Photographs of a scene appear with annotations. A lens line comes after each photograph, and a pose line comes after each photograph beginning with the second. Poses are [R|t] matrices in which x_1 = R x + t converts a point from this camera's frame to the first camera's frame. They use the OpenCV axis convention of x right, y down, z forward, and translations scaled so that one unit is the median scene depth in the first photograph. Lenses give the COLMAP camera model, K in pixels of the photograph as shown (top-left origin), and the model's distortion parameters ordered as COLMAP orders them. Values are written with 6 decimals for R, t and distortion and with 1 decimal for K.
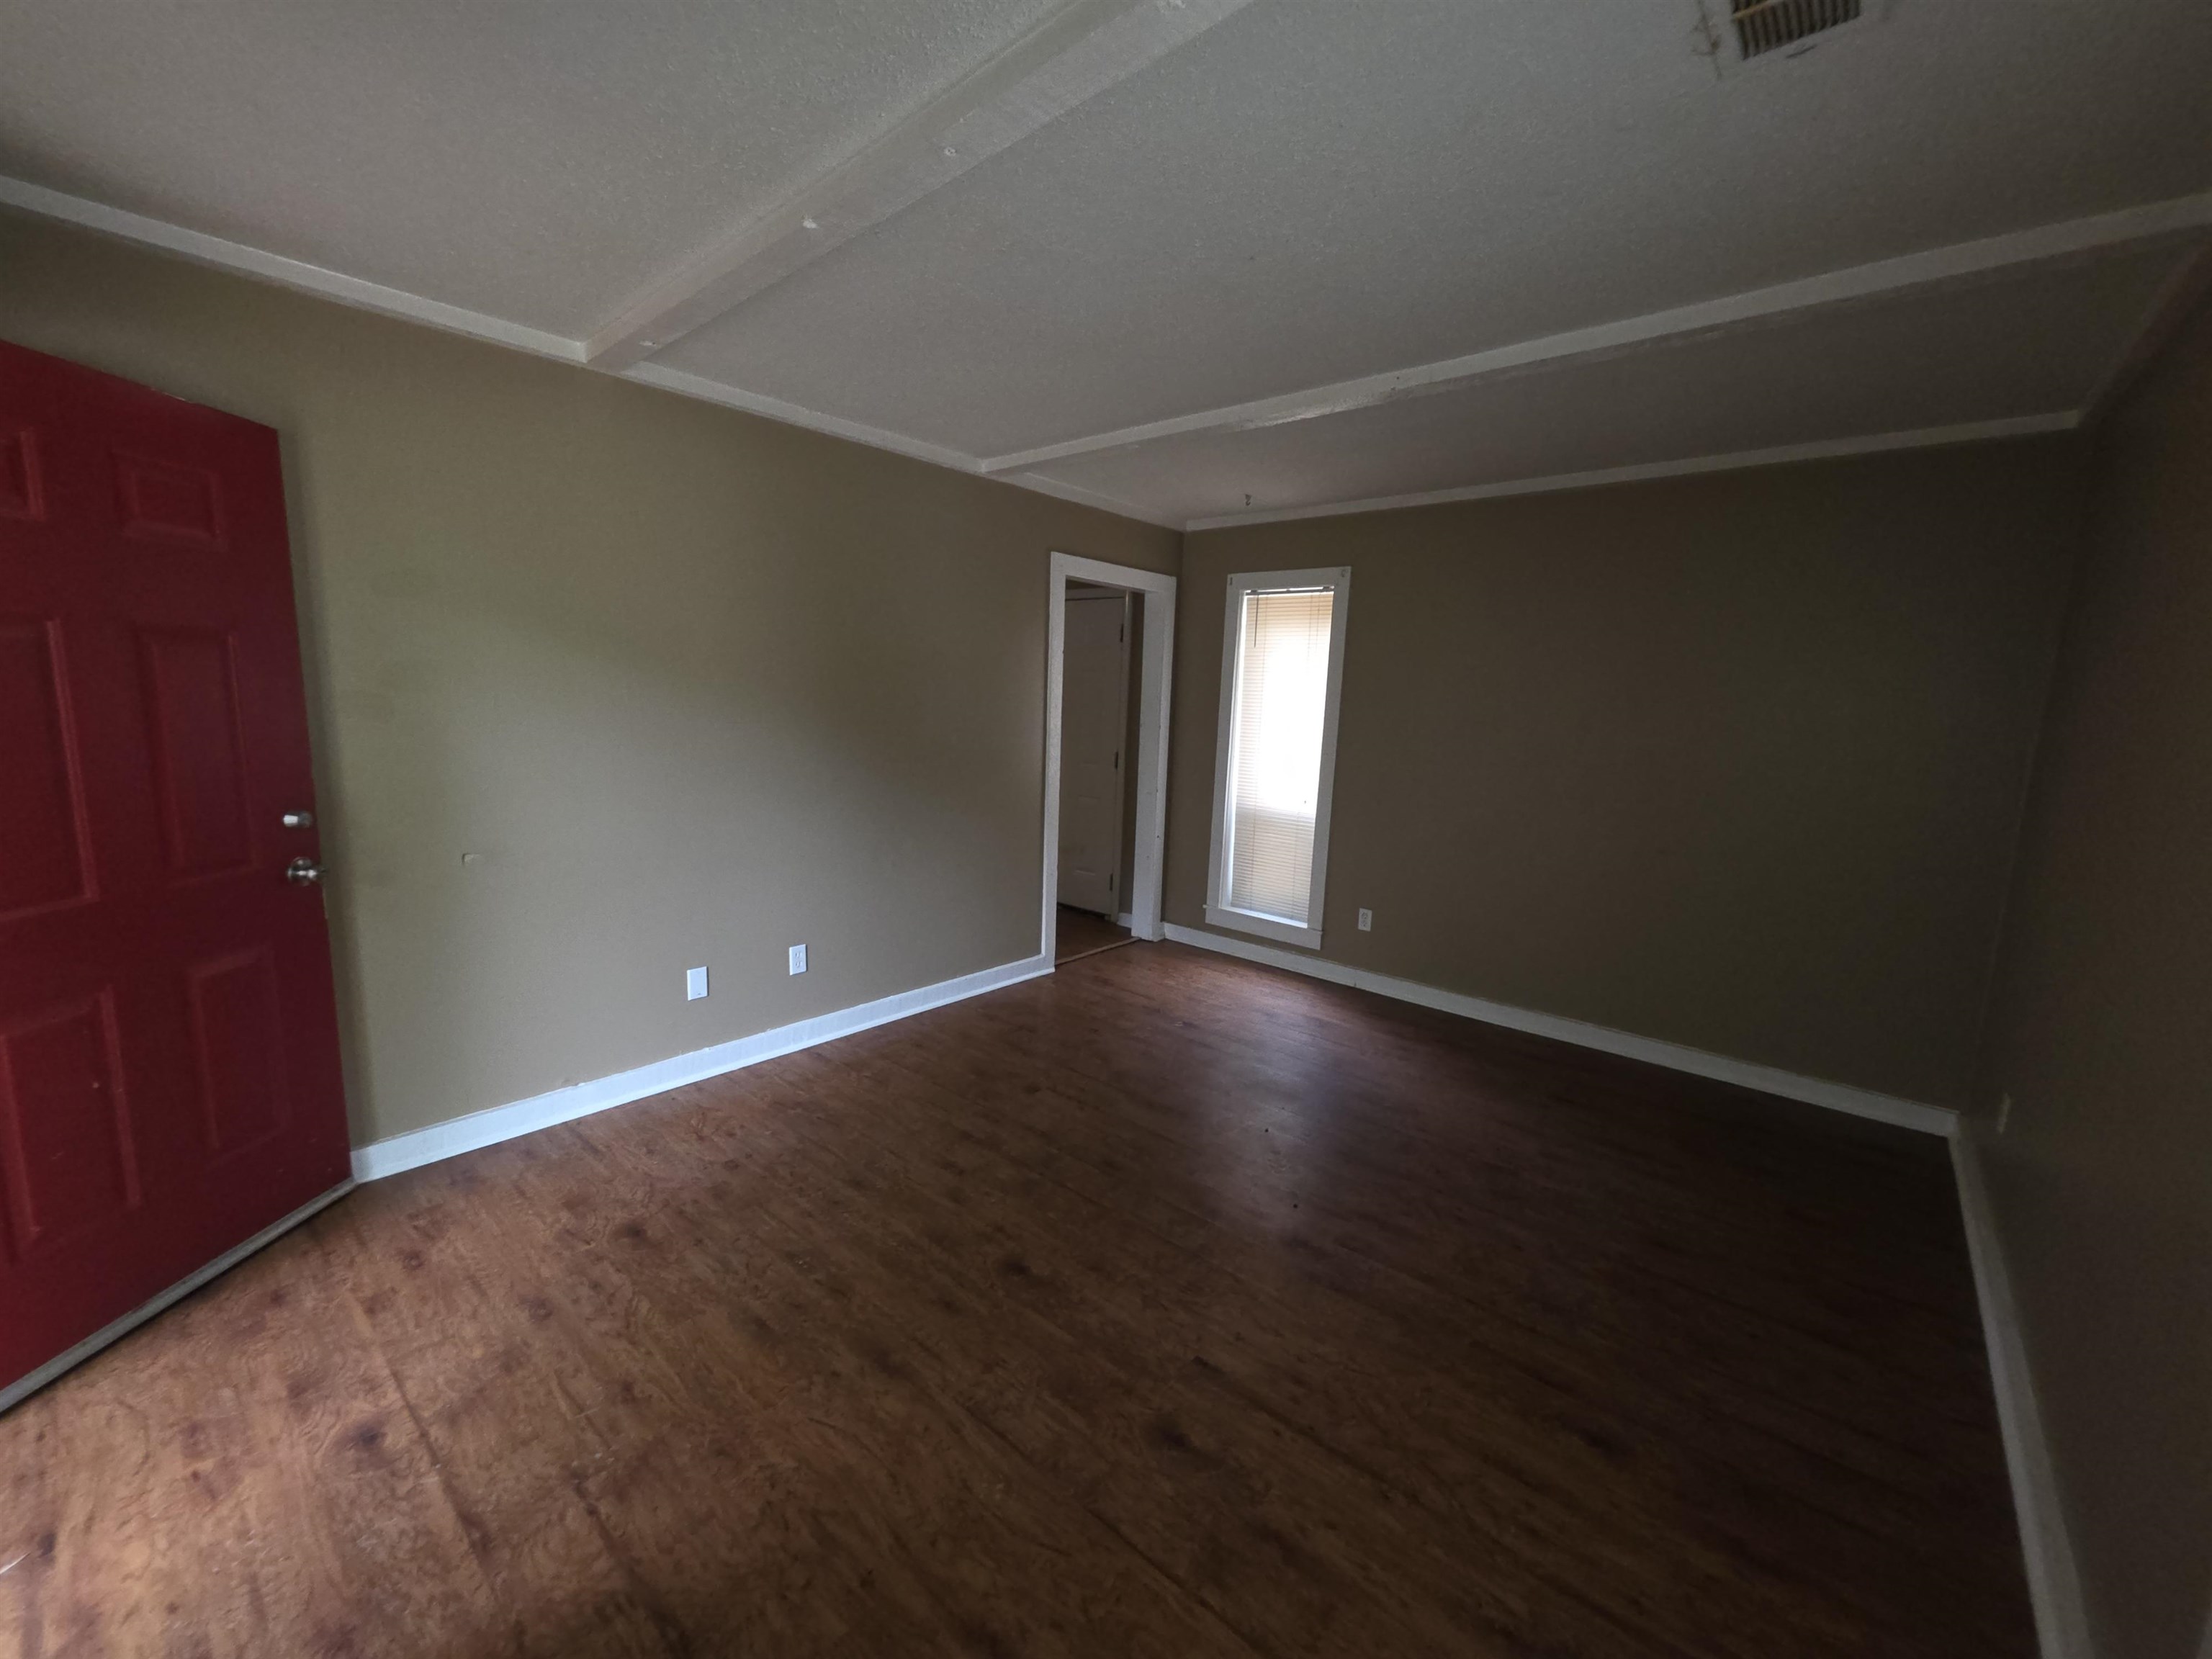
lens RADIAL K [[881.4, 0, 1106.0], [0, 881.4, 829.5], [0, 0, 1]] dist [0.000711, -0.000319]
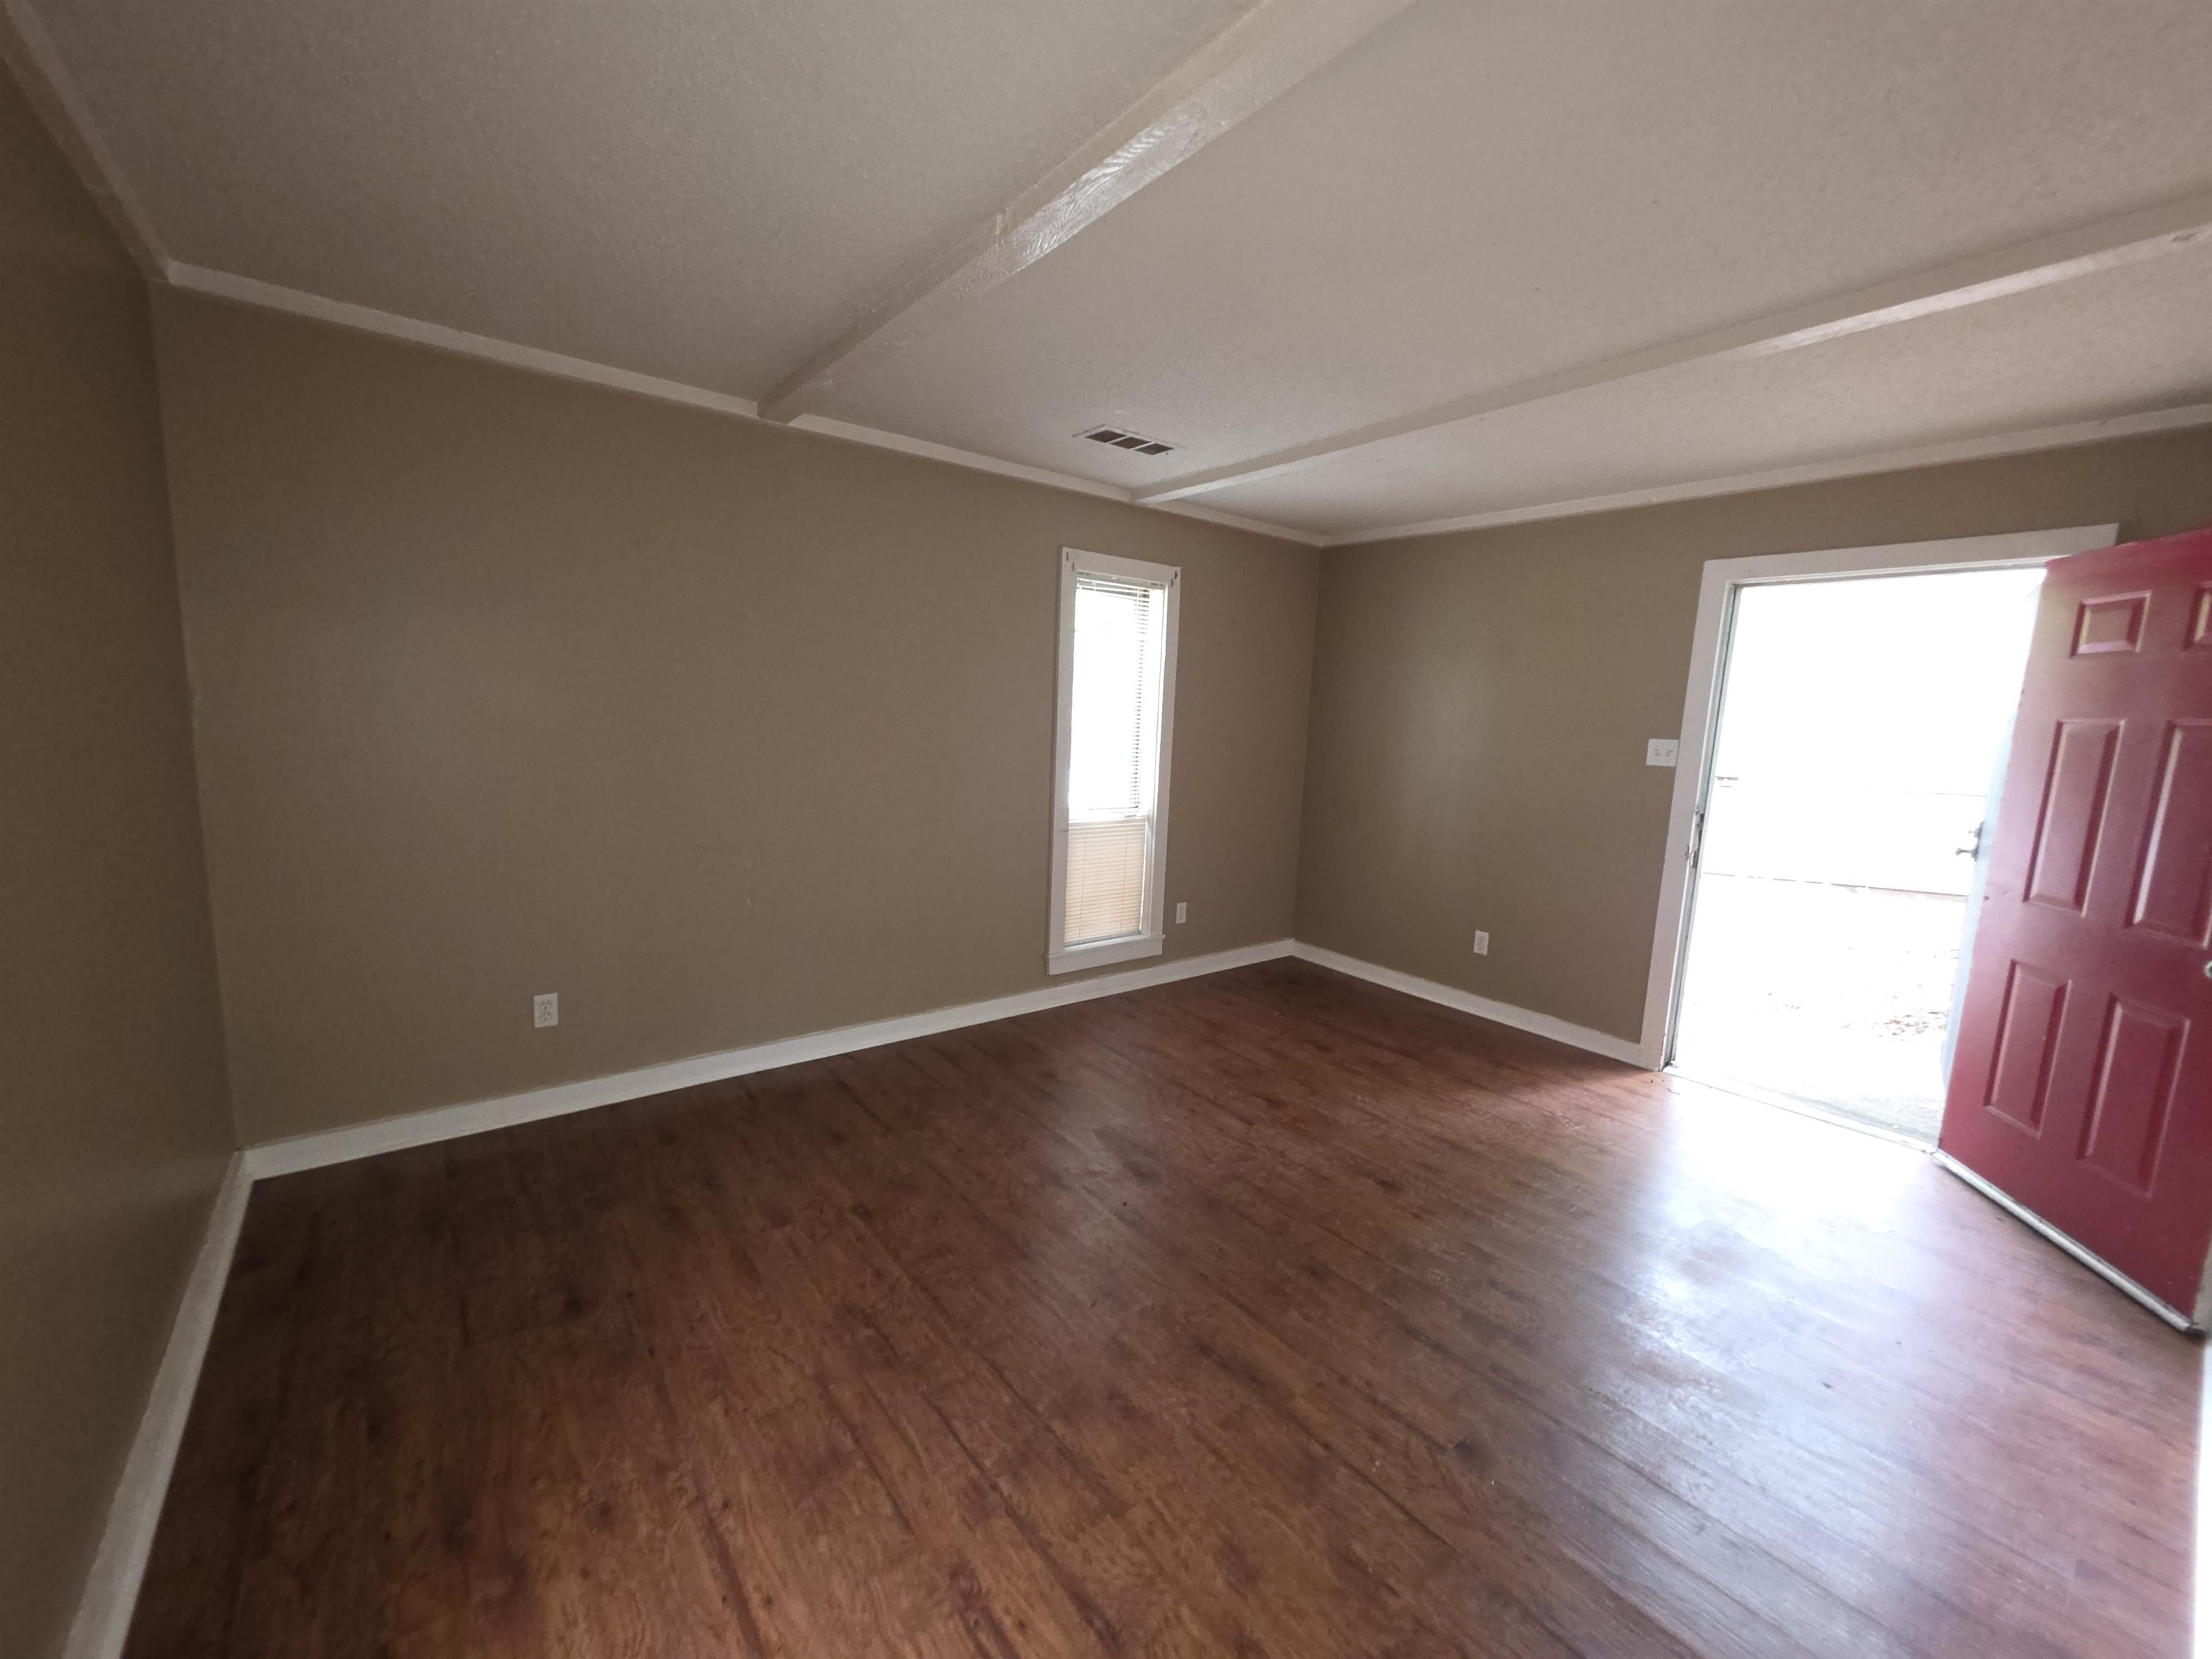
lens RADIAL K [[881.4, 0, 1106.0], [0, 881.4, 829.5], [0, 0, 1]] dist [0.000711, -0.000319]
pose [[-0.978102, -0.105410, 0.179461, 0.144610], [-0.049353, 0.955134, 0.292032, -0.402720], [-0.202192, 0.276780, -0.939421, 2.640522]]
